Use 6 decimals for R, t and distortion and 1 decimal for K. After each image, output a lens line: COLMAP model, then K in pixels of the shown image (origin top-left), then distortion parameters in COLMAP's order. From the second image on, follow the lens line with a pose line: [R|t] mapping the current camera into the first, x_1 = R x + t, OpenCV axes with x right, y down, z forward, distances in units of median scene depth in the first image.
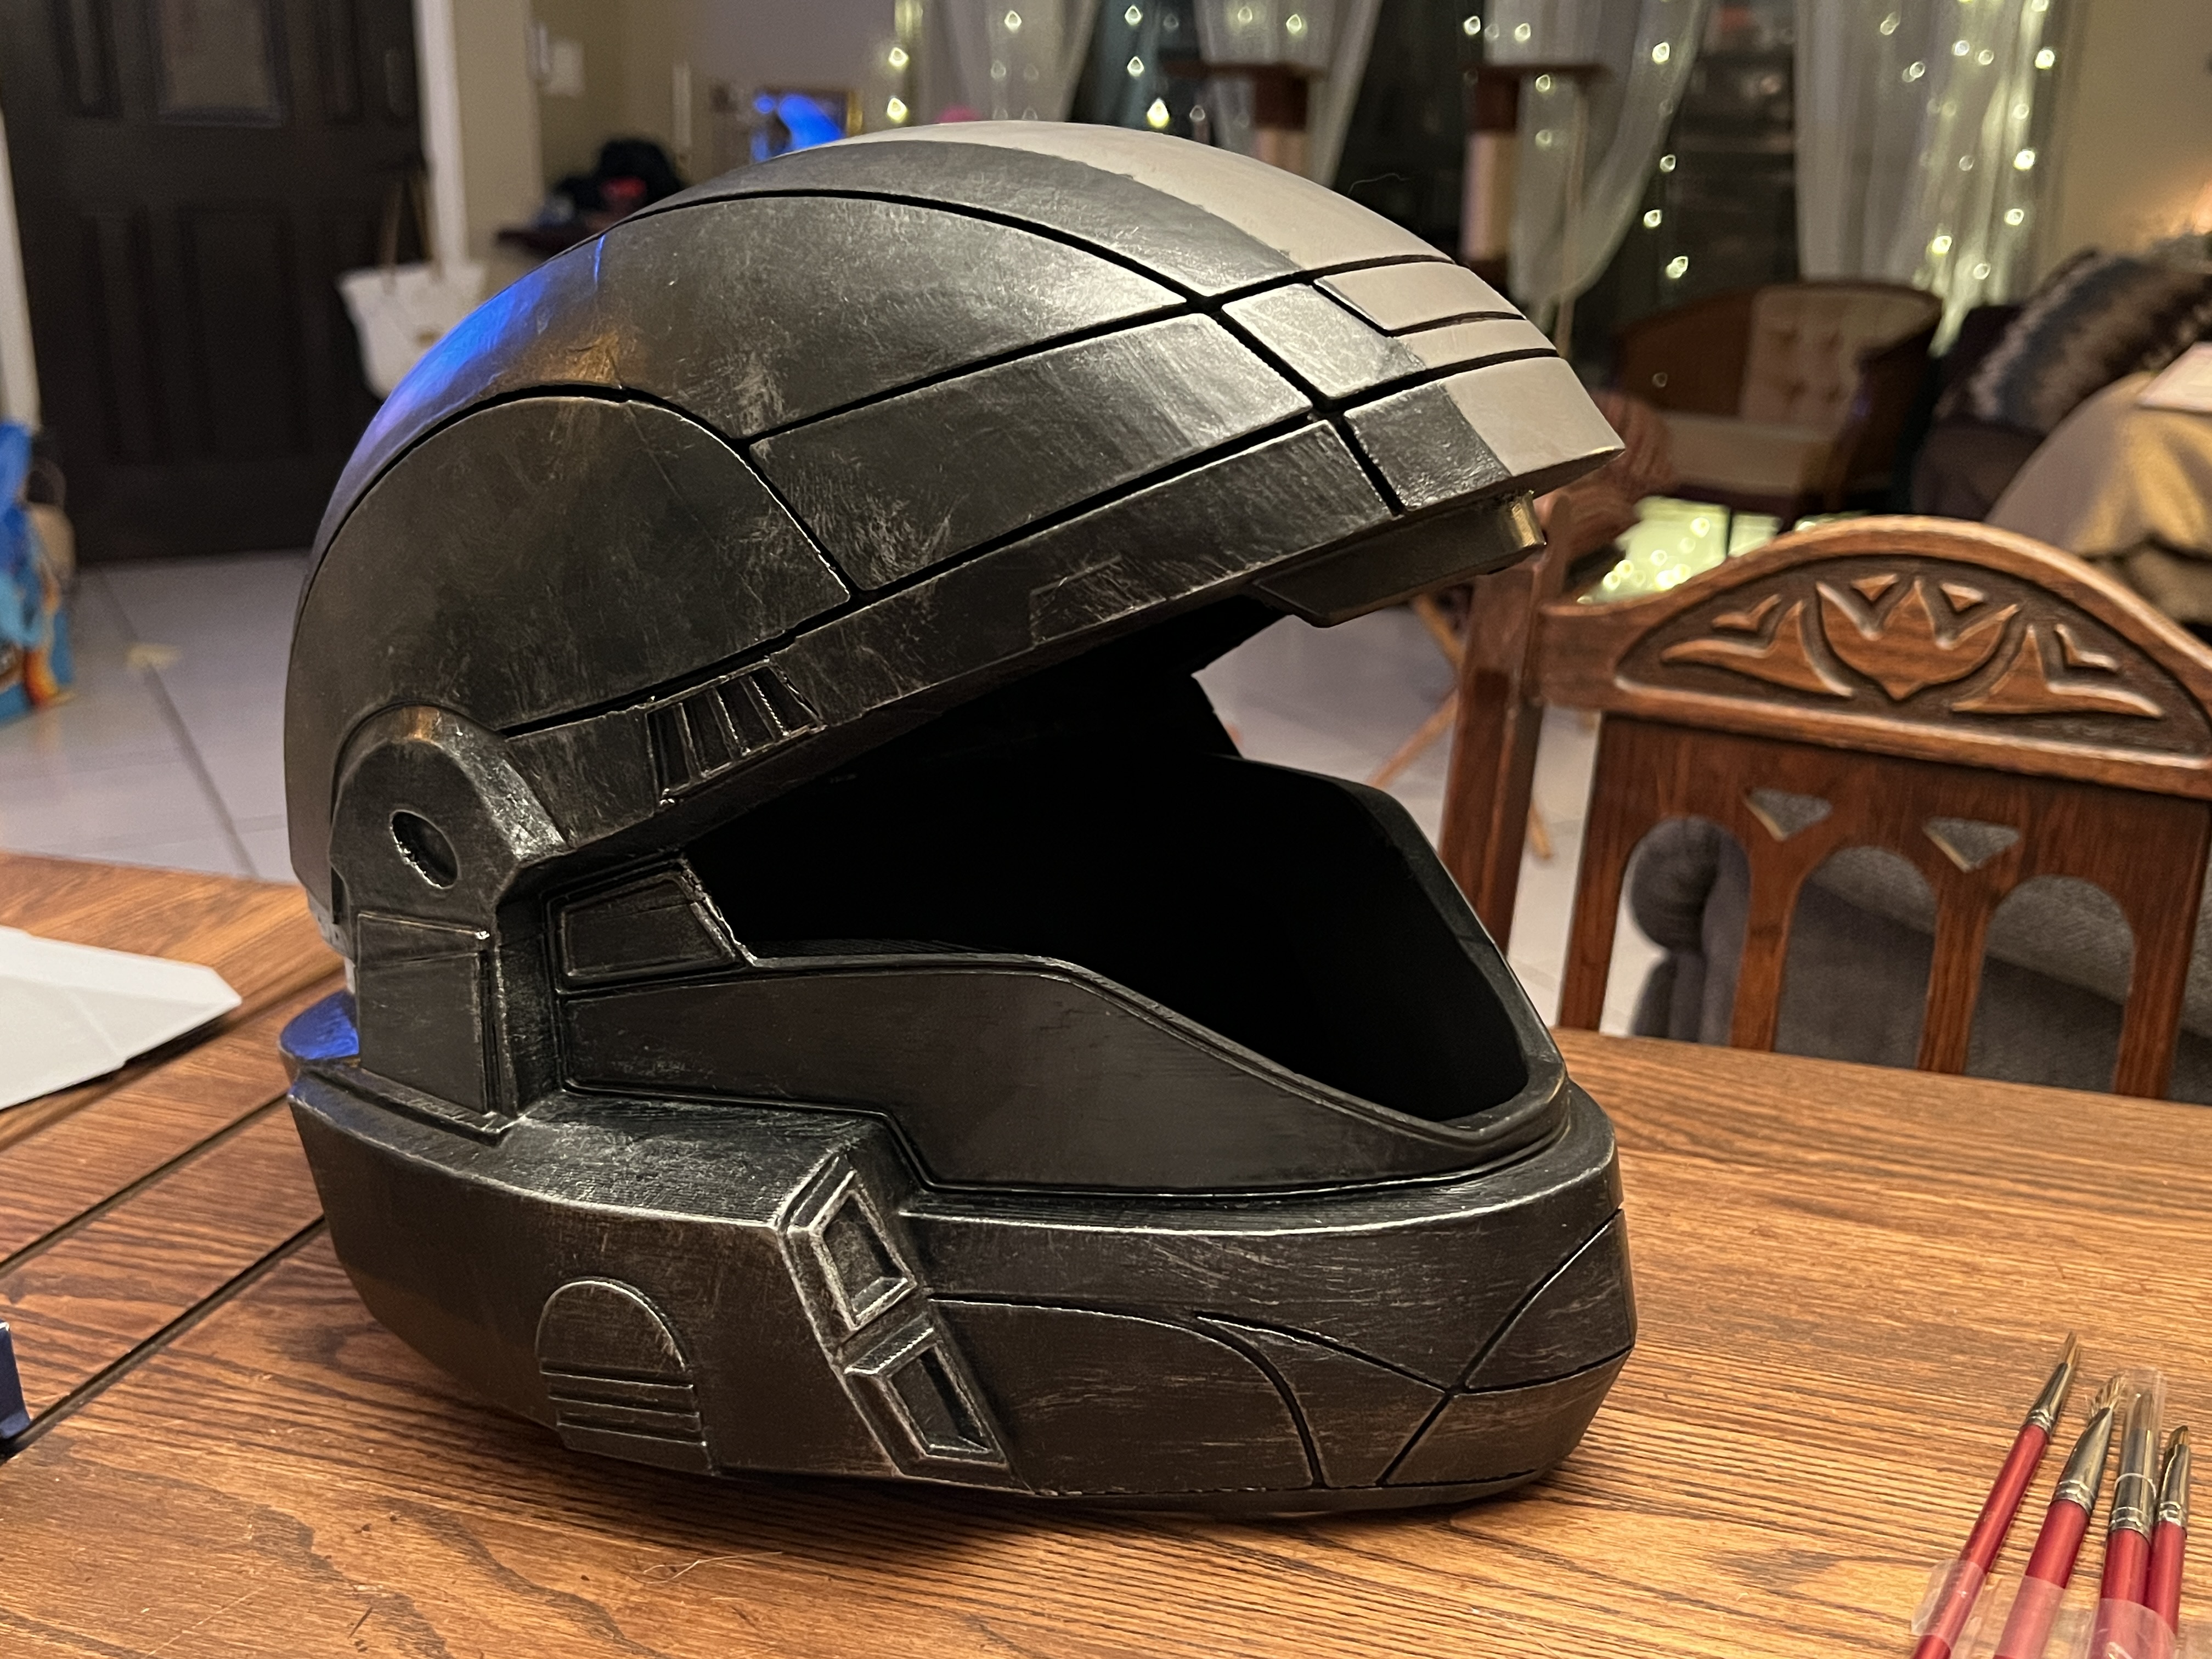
lens RADIAL K [[2169.9, 0, 1101.9], [0, 2169.9, 937.2], [0, 0, 1]] dist [0.071486, -0.185524]
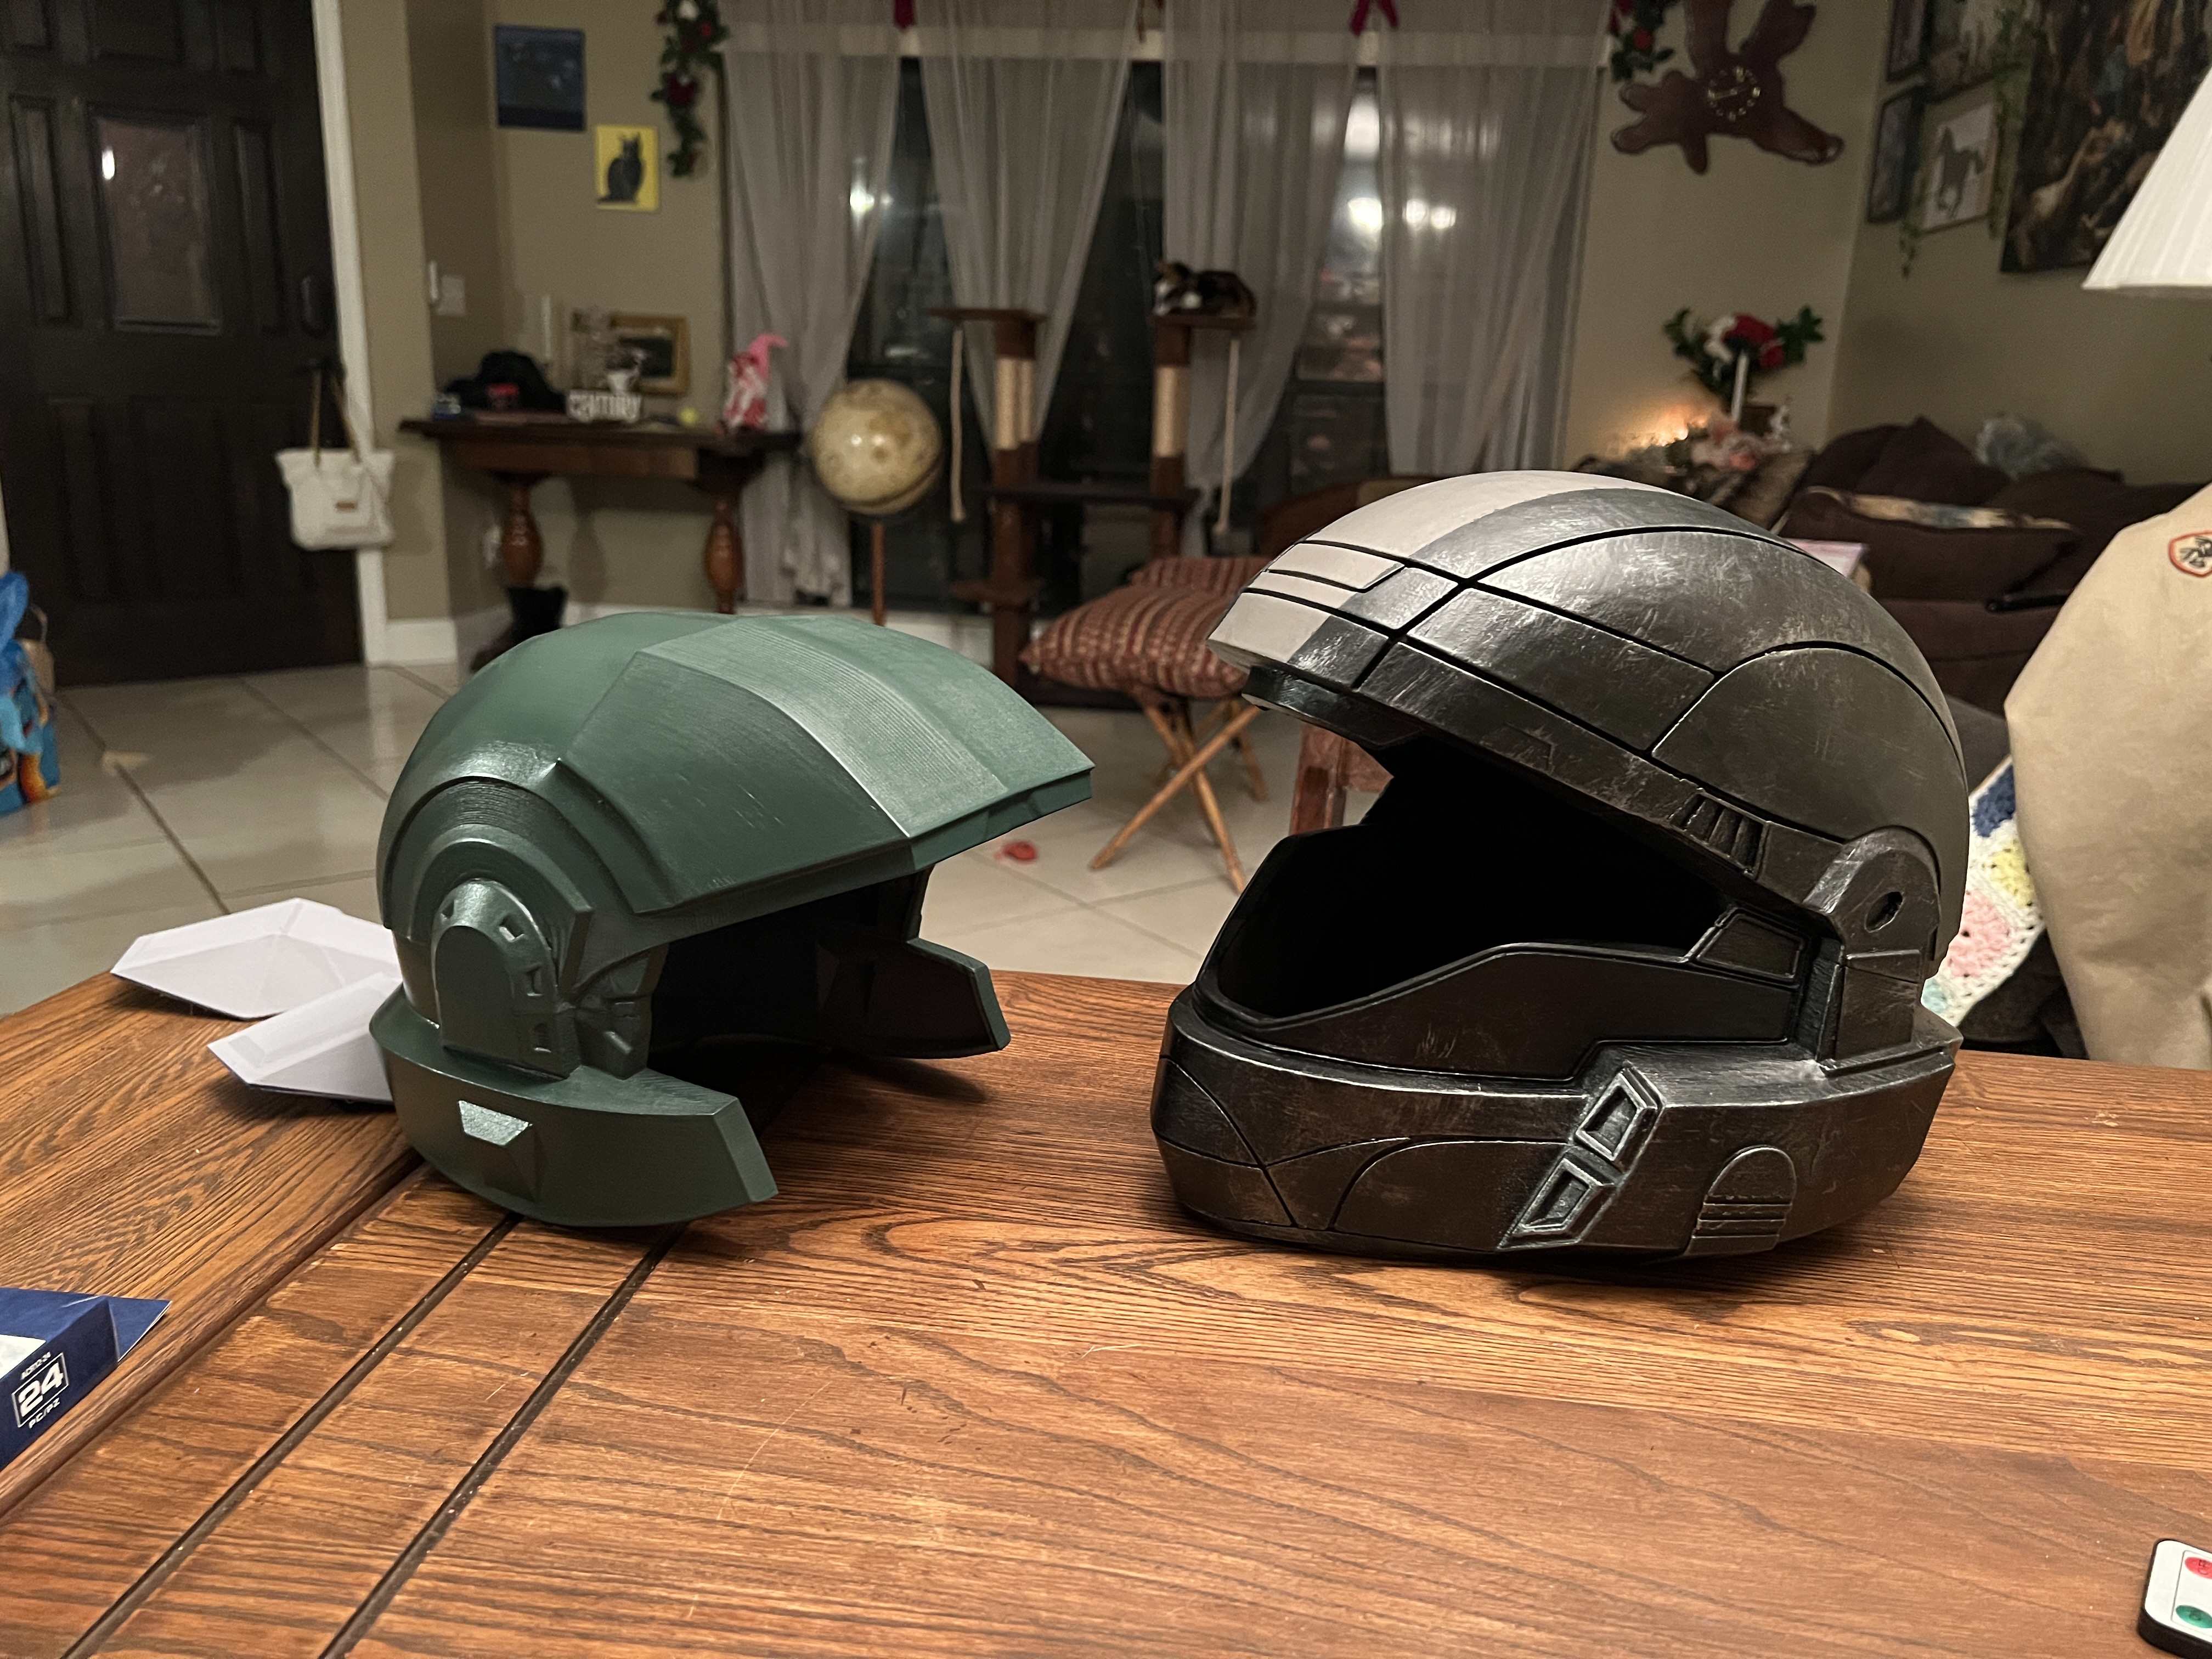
lens RADIAL K [[1711.9, 0, 1106.0], [0, 1711.9, 829.5], [0, 0, 1]] dist [0.043623, -0.059517]
pose [[0.986532, -0.019391, 0.162416, -0.271744], [0.031650, 0.996813, -0.073230, -0.004302], [-0.160478, 0.077384, 0.984001, -0.212726]]
